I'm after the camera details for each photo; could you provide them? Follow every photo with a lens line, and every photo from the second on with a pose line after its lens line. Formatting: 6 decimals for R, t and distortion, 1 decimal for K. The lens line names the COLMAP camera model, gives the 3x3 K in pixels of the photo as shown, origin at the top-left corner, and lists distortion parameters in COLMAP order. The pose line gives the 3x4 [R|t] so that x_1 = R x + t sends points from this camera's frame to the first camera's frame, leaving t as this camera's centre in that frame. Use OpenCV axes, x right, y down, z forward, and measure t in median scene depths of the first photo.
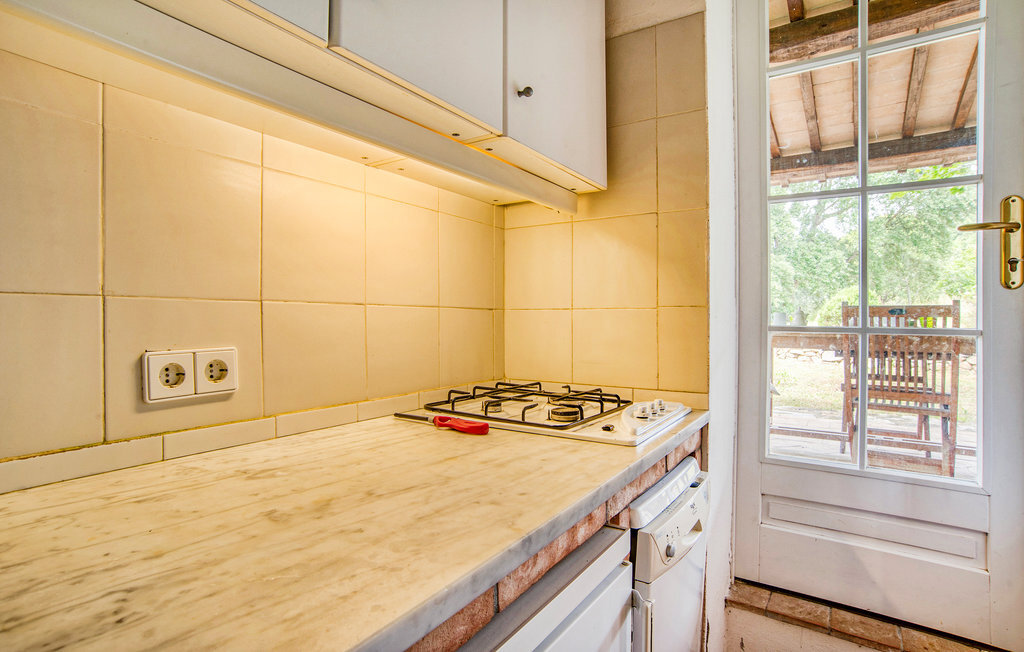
lens RADIAL K [[514.6, 0, 512.5], [0, 514.6, 324.4], [0, 0, 1]] dist [-0.050795, 0.018025]
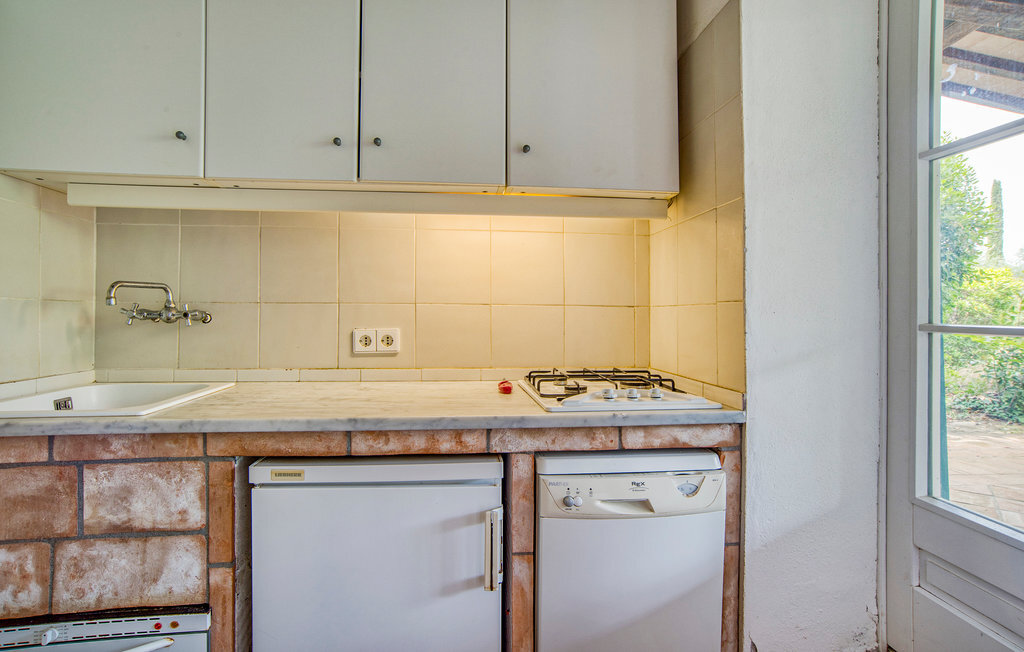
lens RADIAL K [[514.6, 0, 516.5], [0, 514.6, 321.5], [0, 0, 1]] dist [-0.050795, 0.018025]
pose [[0.649313, 0.009901, -0.760457, 1.204359], [-0.012507, 0.999919, 0.002340, 0.008008], [0.760418, 0.007992, 0.649384, 0.097387]]
